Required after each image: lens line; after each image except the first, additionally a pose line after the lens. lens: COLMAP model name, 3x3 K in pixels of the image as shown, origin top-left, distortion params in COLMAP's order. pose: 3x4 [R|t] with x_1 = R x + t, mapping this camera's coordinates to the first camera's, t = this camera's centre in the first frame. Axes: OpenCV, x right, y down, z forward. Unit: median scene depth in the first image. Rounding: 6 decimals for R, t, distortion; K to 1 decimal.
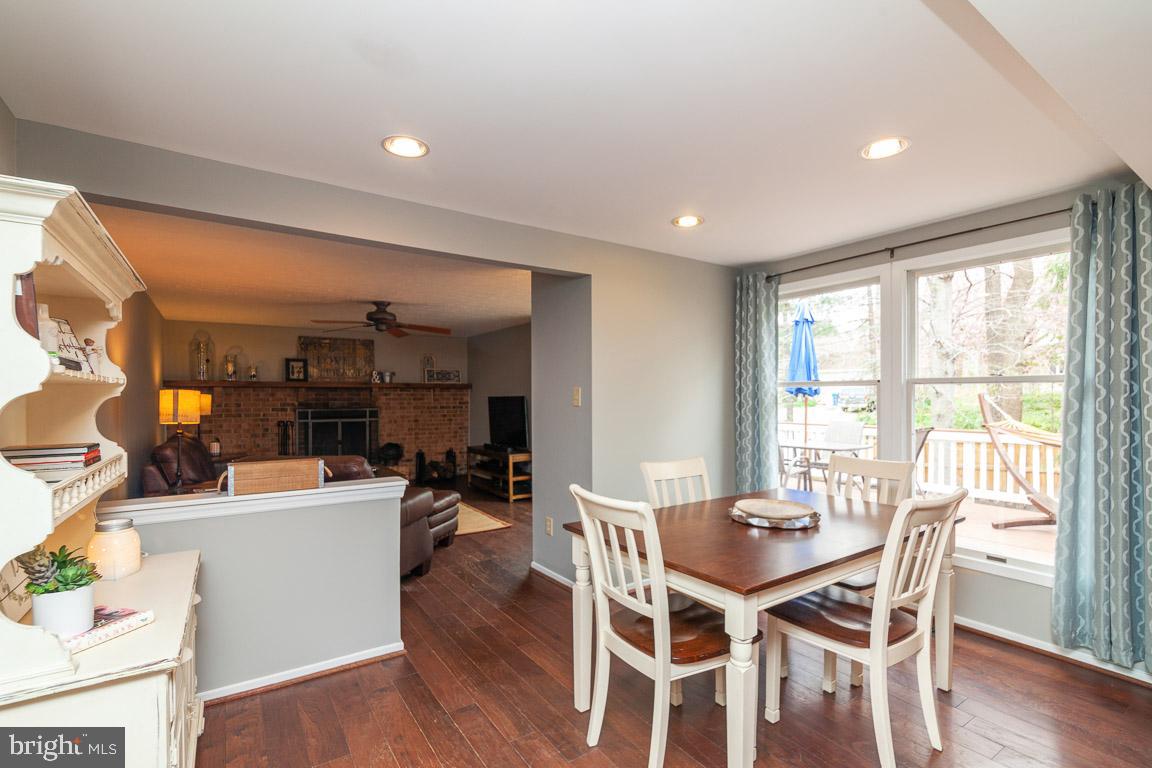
lens RADIAL K [[532.1, 0, 580.7], [0, 532.1, 395.7], [0, 0, 1]] dist [0.009656, -0.002273]
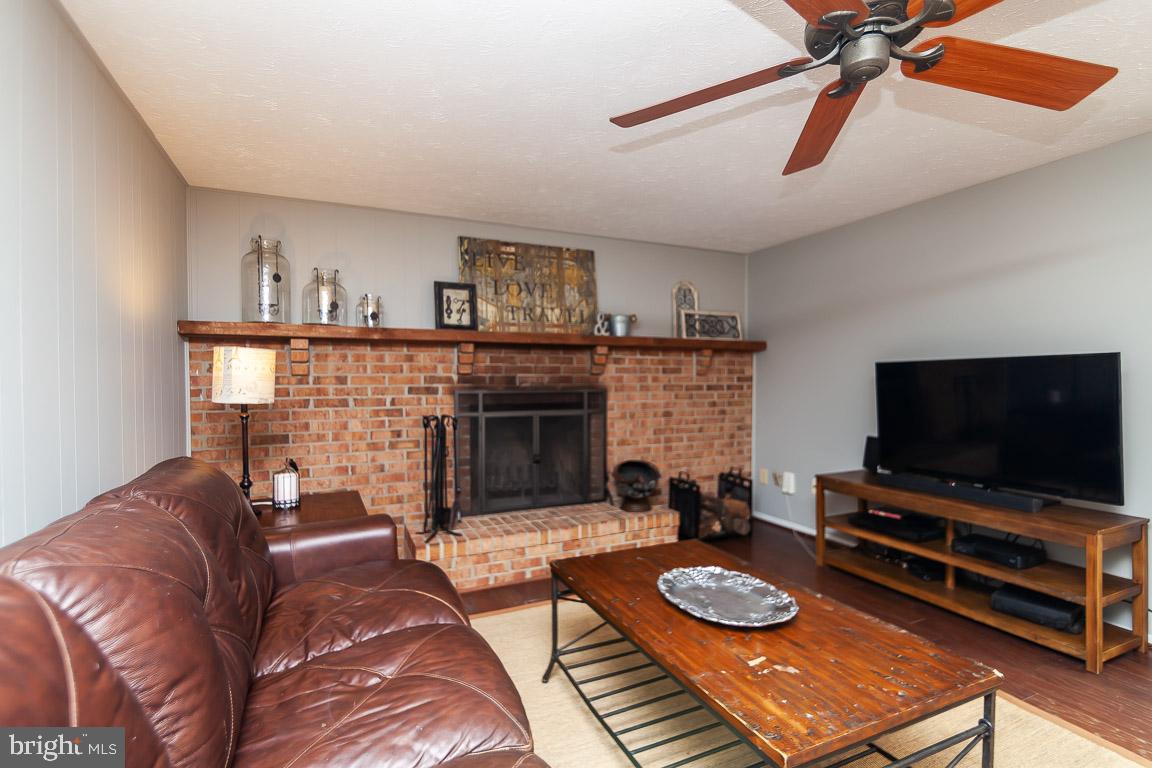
lens RADIAL K [[532.1, 0, 584.7], [0, 532.1, 379.0], [0, 0, 1]] dist [0.009656, -0.002273]
pose [[0.991073, -0.000646, -0.133320, -0.342256], [0.000242, 0.999995, -0.003050, 0.016655], [0.133321, 0.002991, 0.991068, 0.526402]]
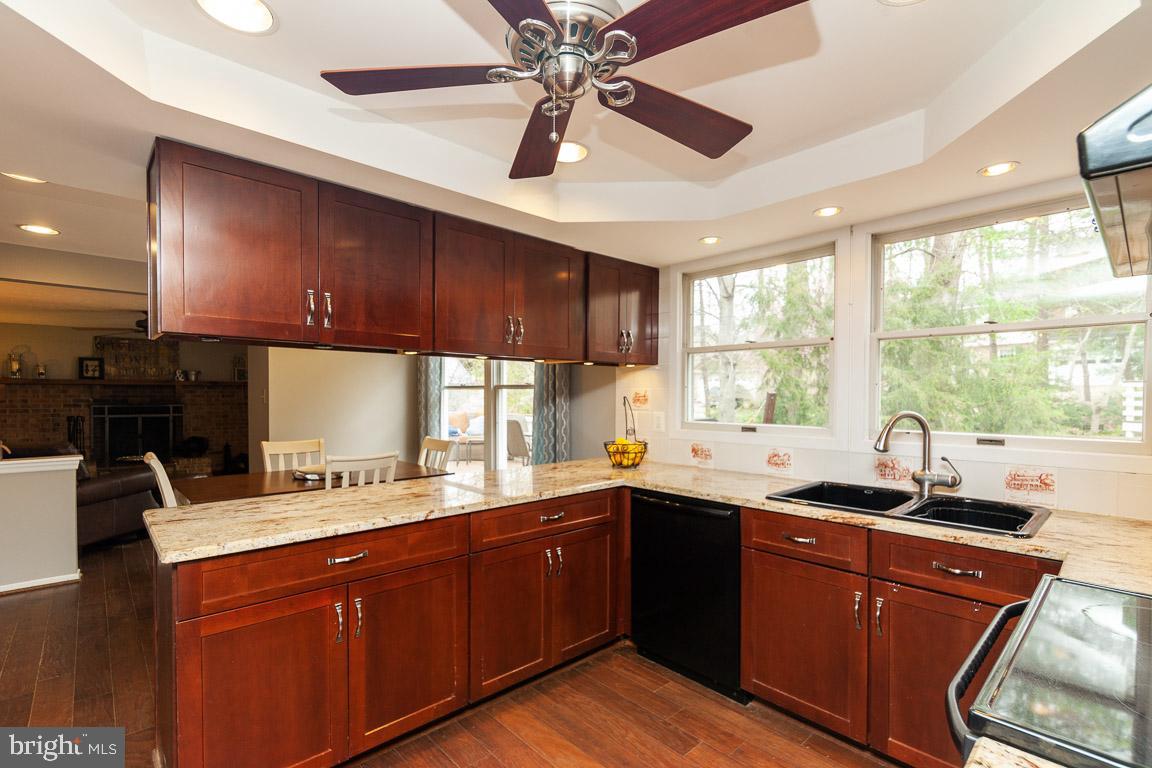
lens RADIAL K [[532.1, 0, 584.3], [0, 532.1, 399.5], [0, 0, 1]] dist [0.009656, -0.002273]
pose [[0.987178, 0.004341, 0.159565, 0.256088], [-0.006423, 0.999901, 0.012530, -0.005526], [-0.159495, -0.013394, 0.987108, -0.202139]]
